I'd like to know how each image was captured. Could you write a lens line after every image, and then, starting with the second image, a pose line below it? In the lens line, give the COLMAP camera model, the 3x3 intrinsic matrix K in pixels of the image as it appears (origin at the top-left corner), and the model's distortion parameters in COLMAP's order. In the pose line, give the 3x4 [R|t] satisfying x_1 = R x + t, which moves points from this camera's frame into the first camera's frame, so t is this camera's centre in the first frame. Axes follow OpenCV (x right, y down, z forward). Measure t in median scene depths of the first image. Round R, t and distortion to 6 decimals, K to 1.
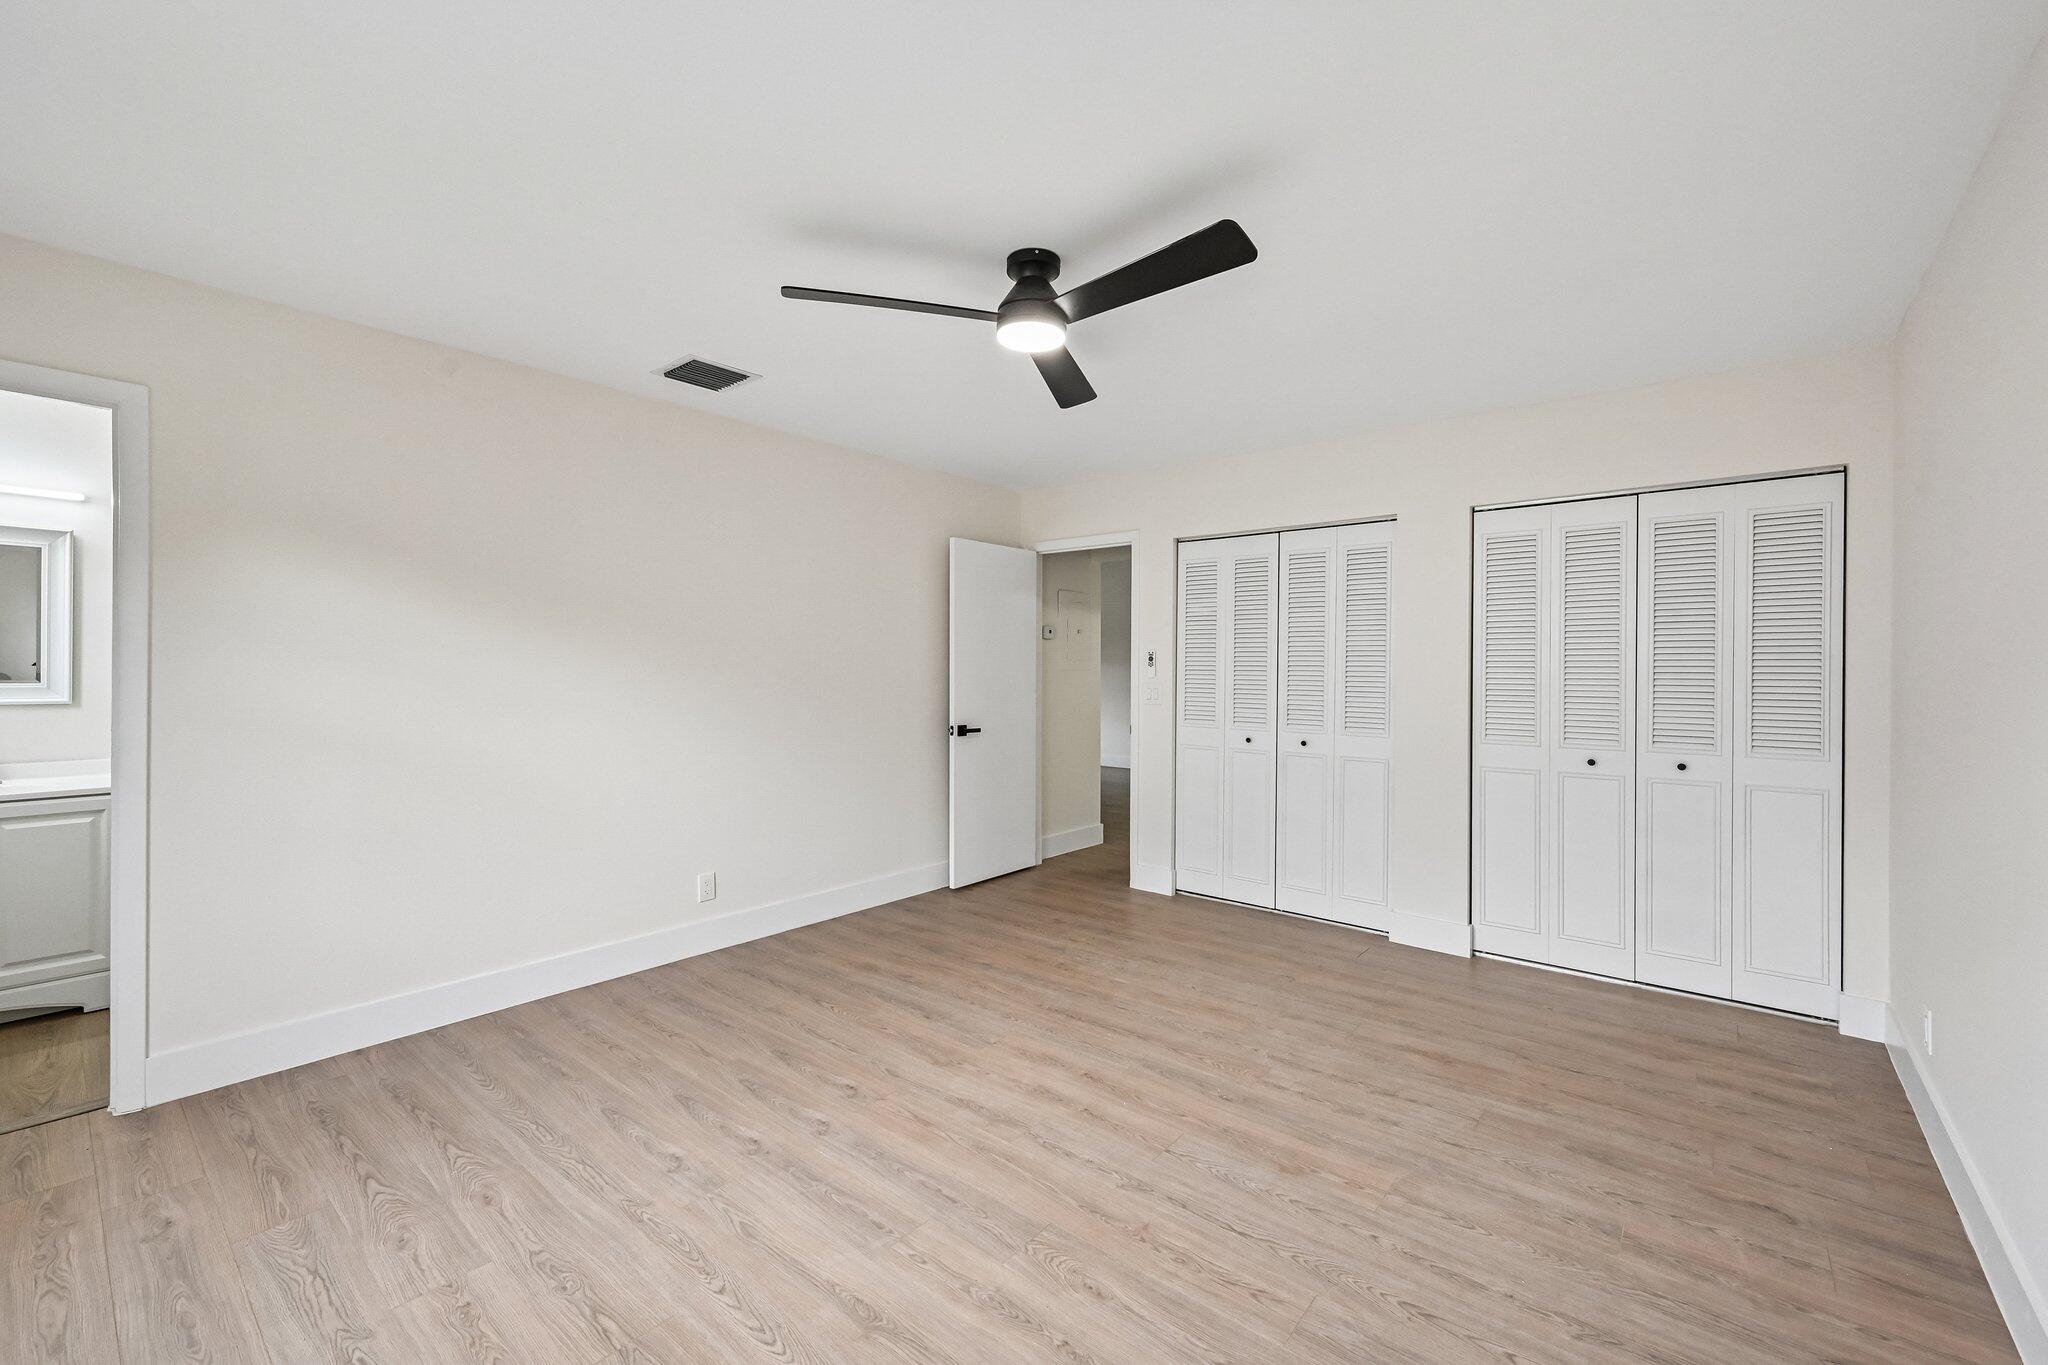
lens RADIAL K [[825.3, 0, 1024.3], [0, 825.3, 670.4], [0, 0, 1]] dist [-0.001317, -0.000119]
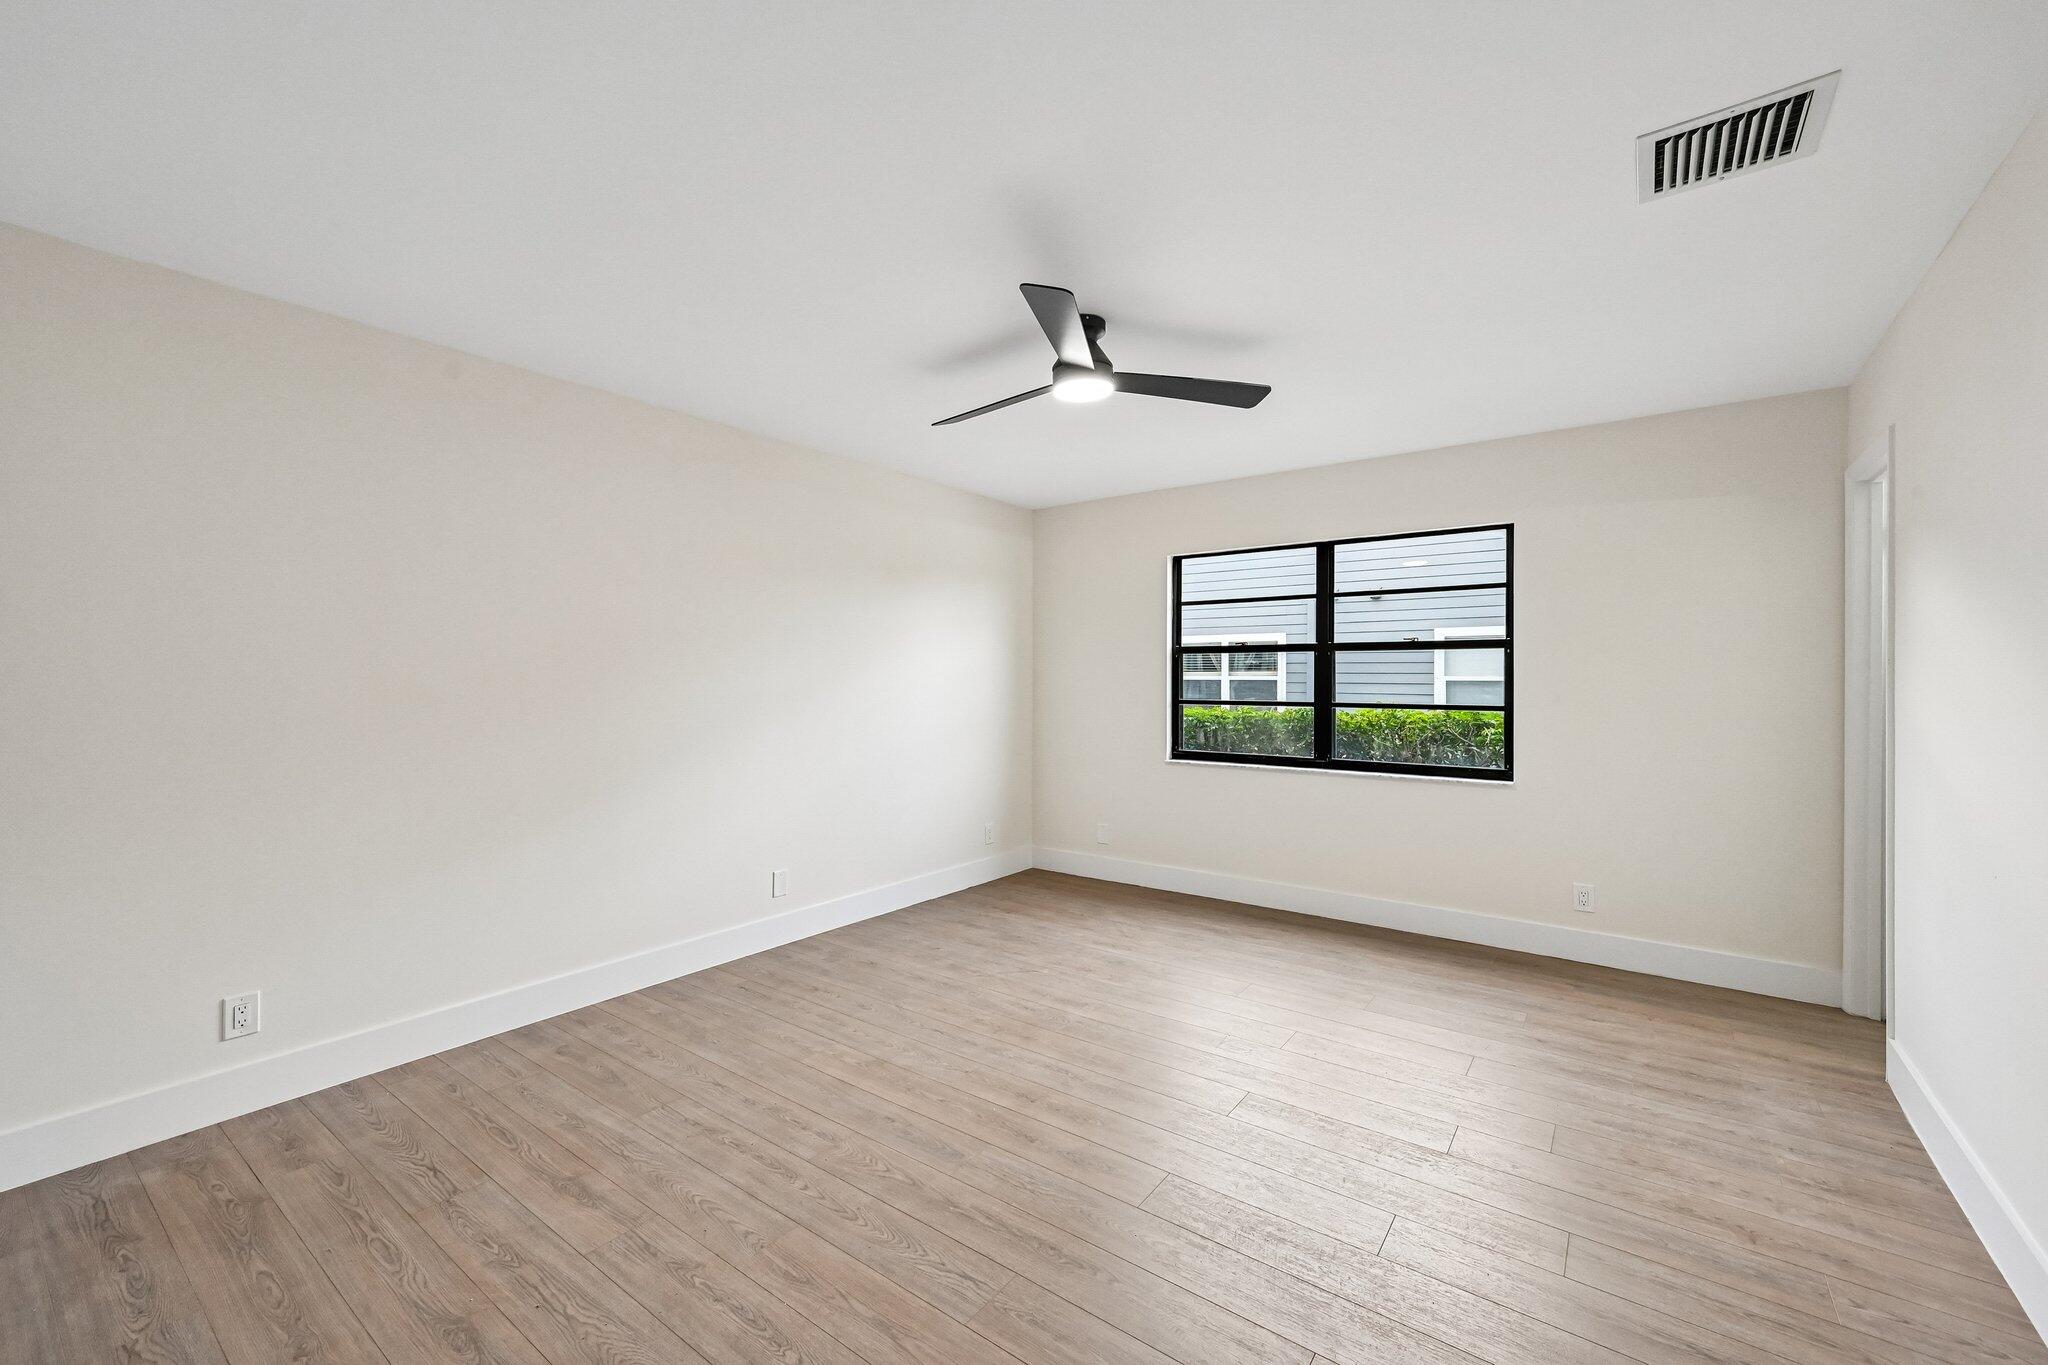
lens RADIAL K [[825.3, 0, 1028.0], [0, 825.3, 676.2], [0, 0, 1]] dist [-0.001317, -0.000119]
pose [[-0.998124, -0.001354, -0.061209, 0.136986], [-0.001607, 0.999990, 0.004078, -0.010023], [0.061203, 0.004169, -0.998117, 1.929141]]
